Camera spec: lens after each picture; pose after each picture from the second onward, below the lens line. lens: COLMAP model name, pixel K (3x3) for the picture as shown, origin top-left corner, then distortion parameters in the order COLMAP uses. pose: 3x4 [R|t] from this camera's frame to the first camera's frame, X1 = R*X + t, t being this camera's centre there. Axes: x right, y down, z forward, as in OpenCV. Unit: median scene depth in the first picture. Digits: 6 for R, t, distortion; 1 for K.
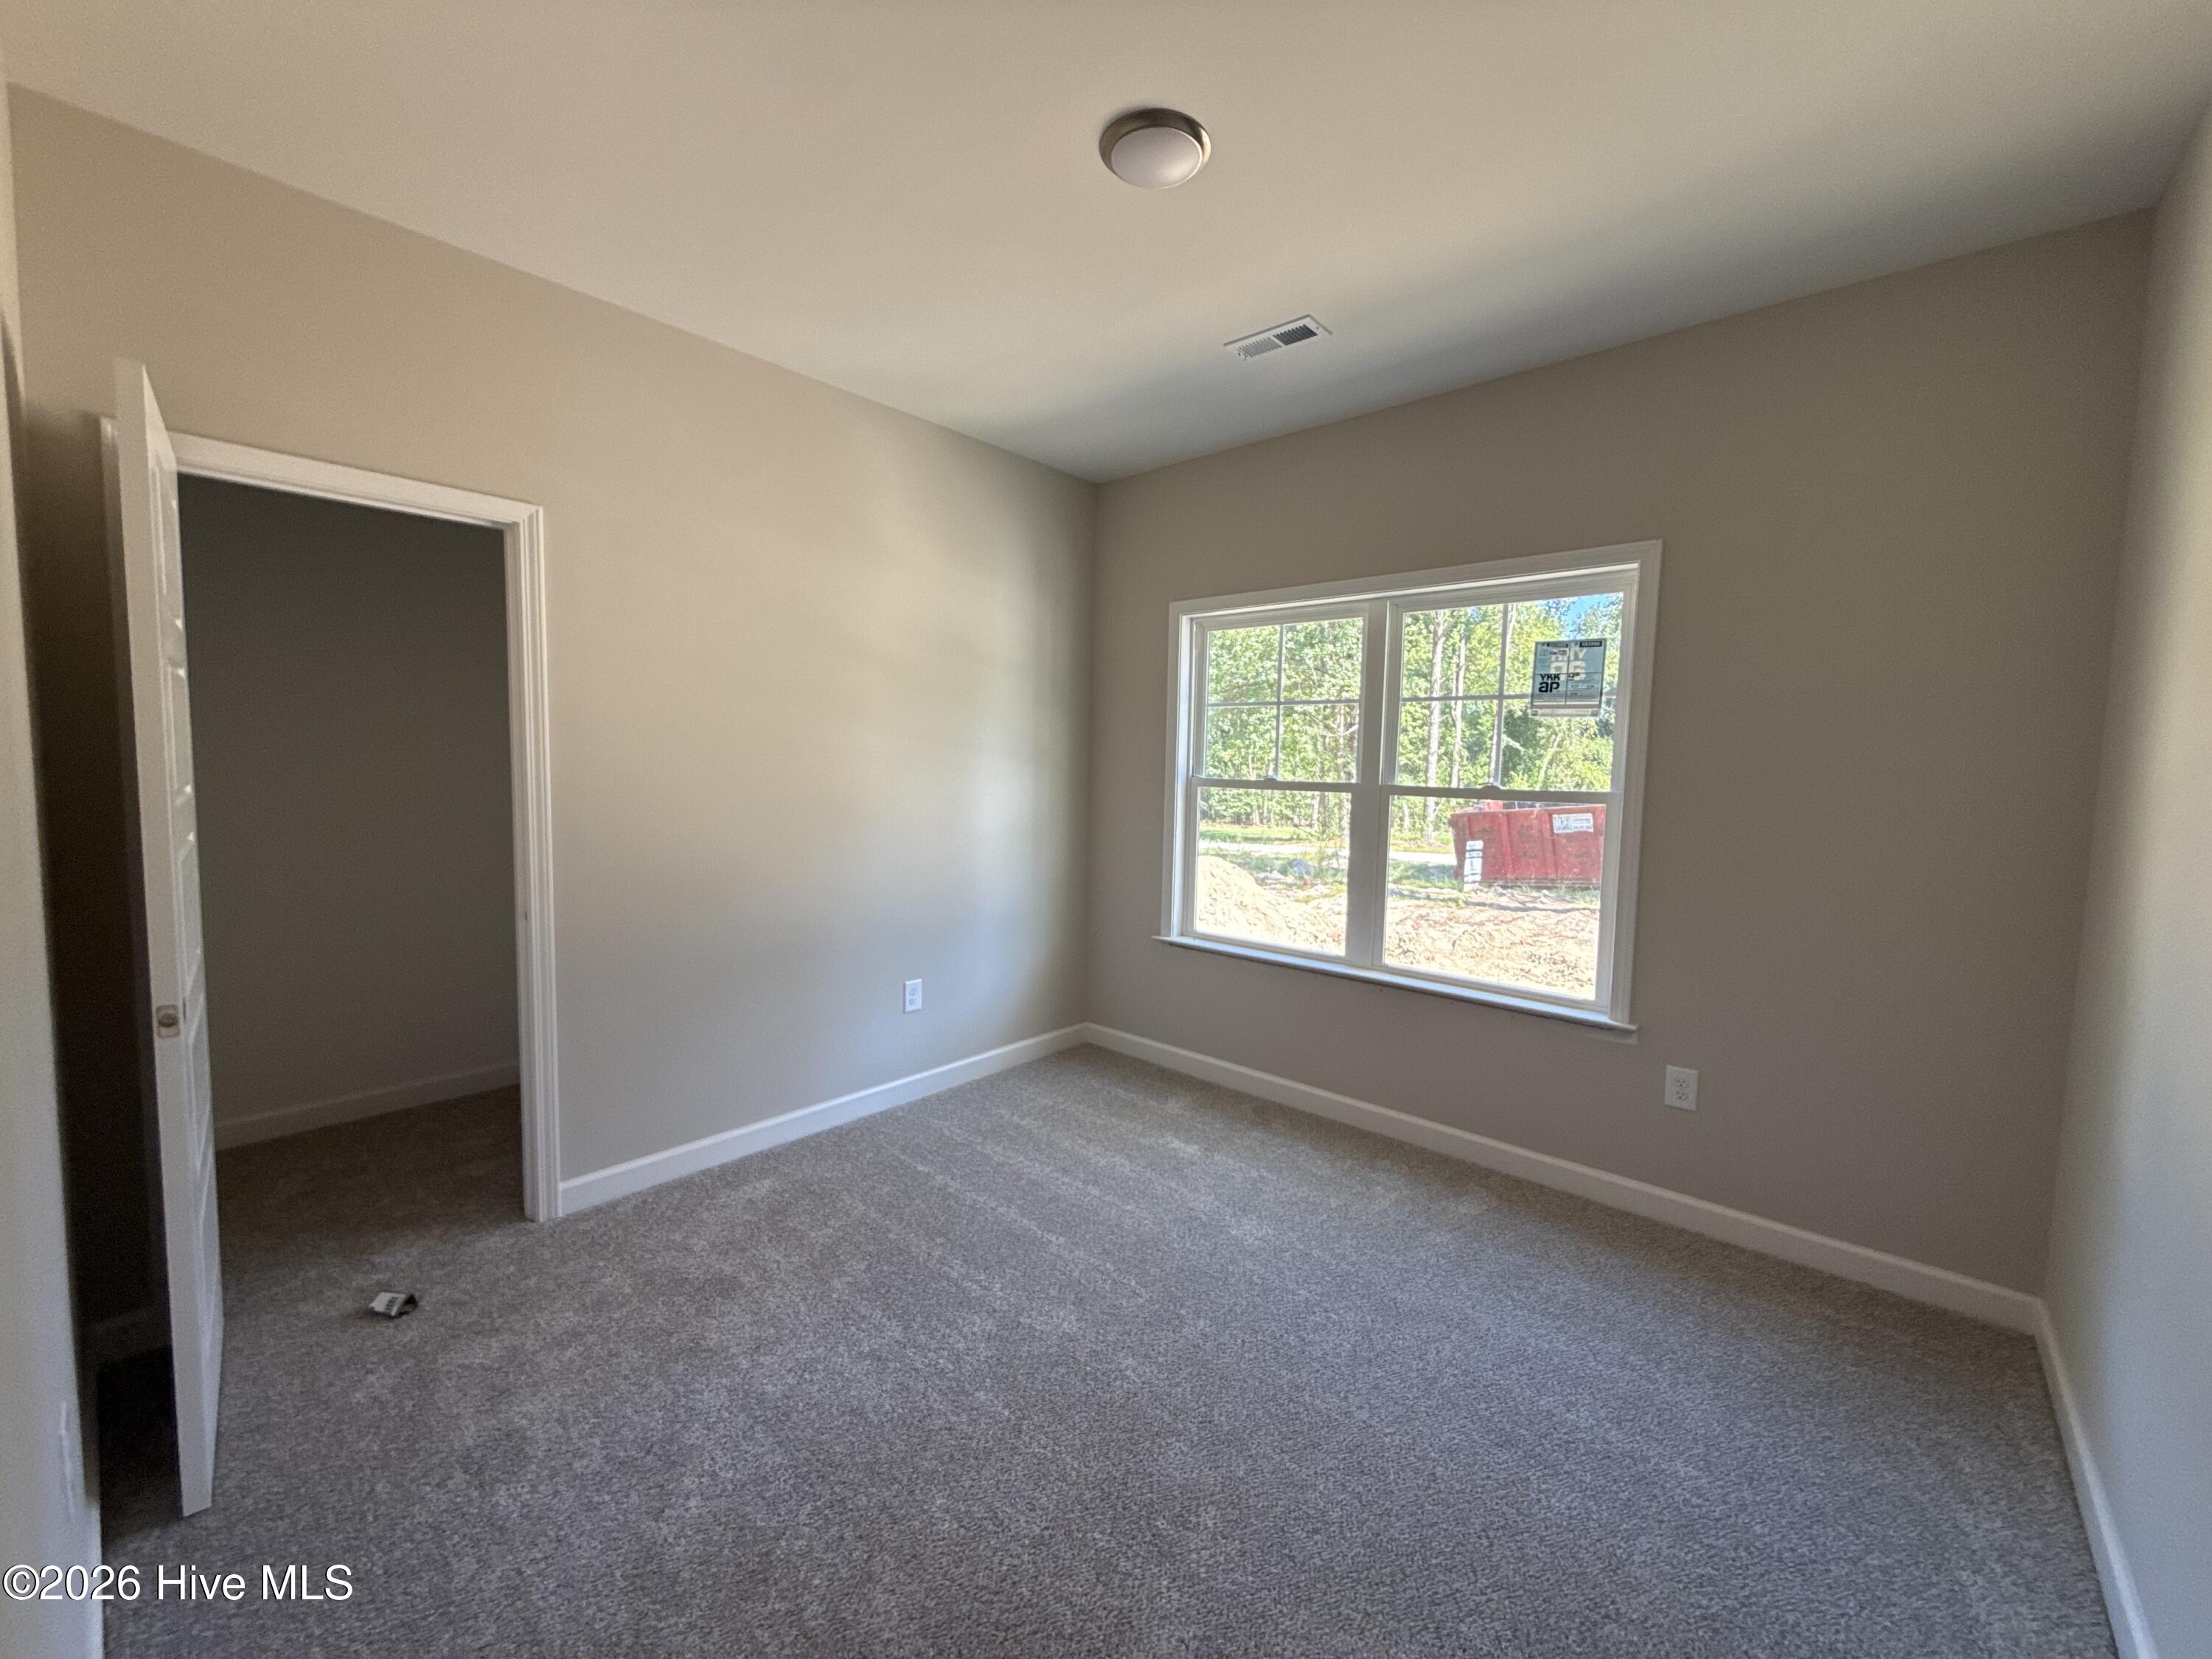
lens RADIAL K [[1026.2, 0, 1106.0], [0, 1026.2, 829.5], [0, 0, 1]] dist [-0.004679, -0.001068]
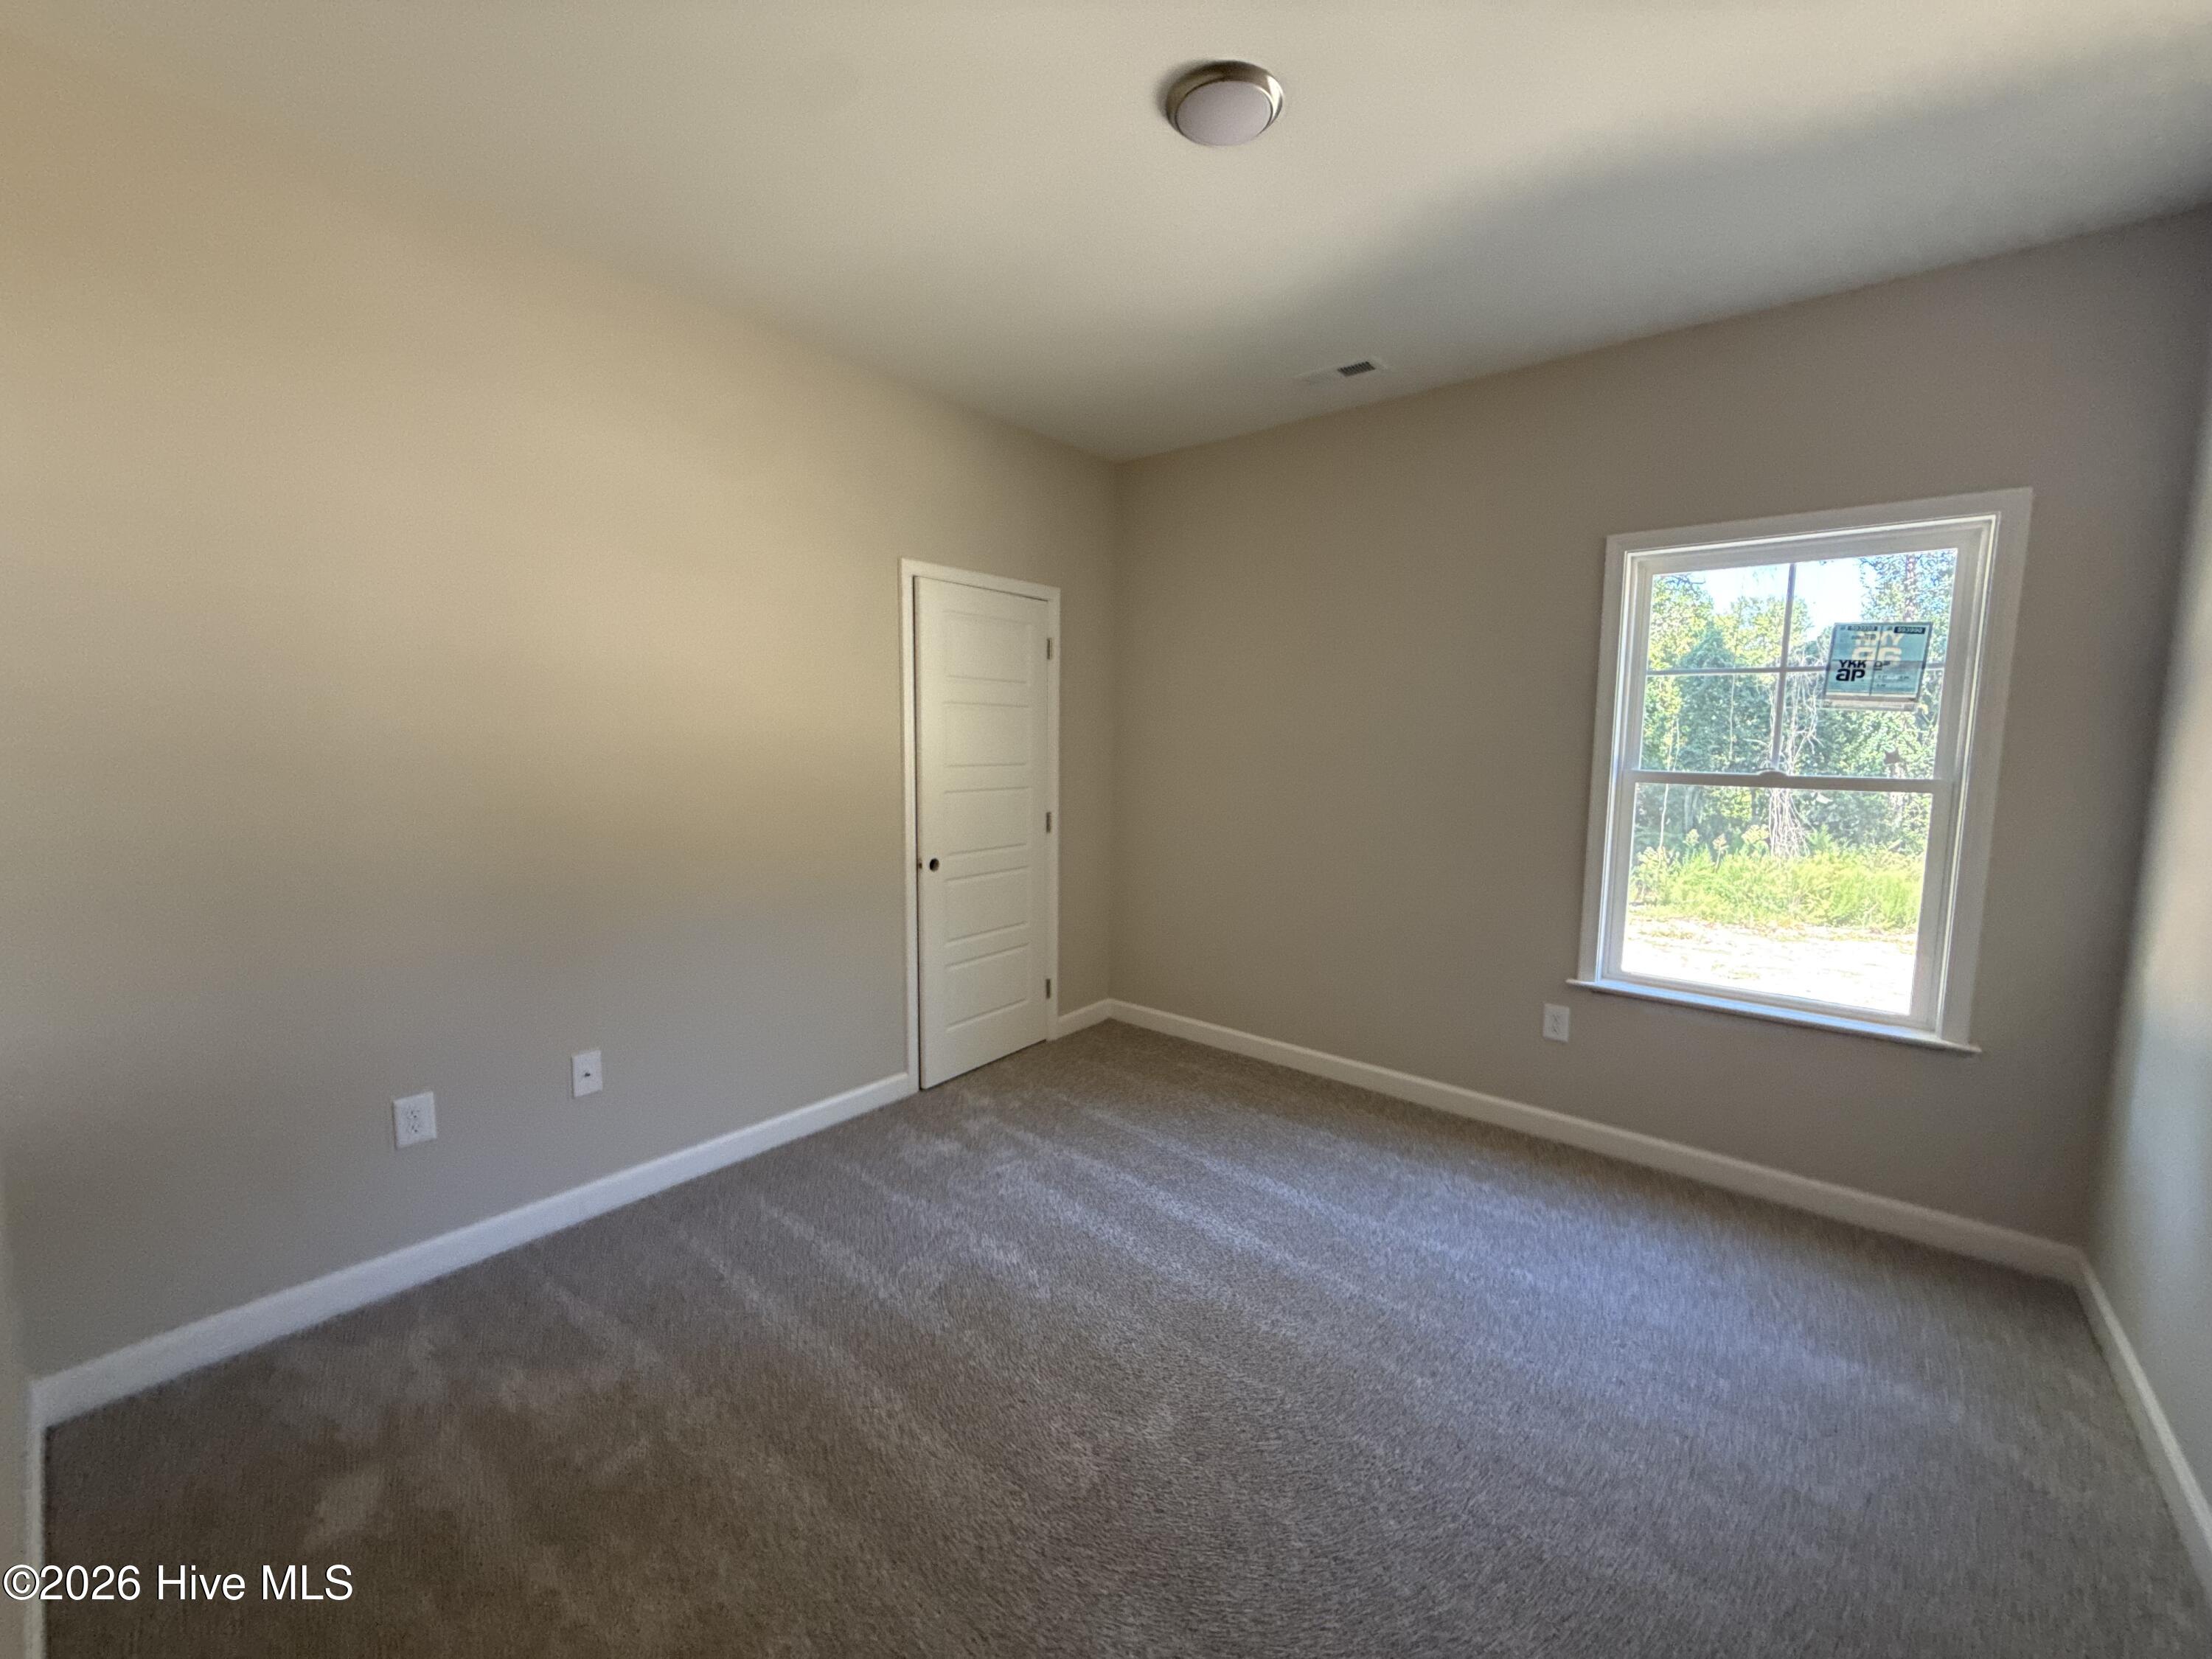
lens RADIAL K [[890.5, 0, 1106.0], [0, 890.5, 829.5], [0, 0, 1]] dist [0.003720, 0.000379]
pose [[0.994465, -0.012437, 0.104331, -0.295567], [0.009127, 0.999442, 0.032146, -0.025611], [-0.104672, -0.031016, 0.994023, 0.310508]]
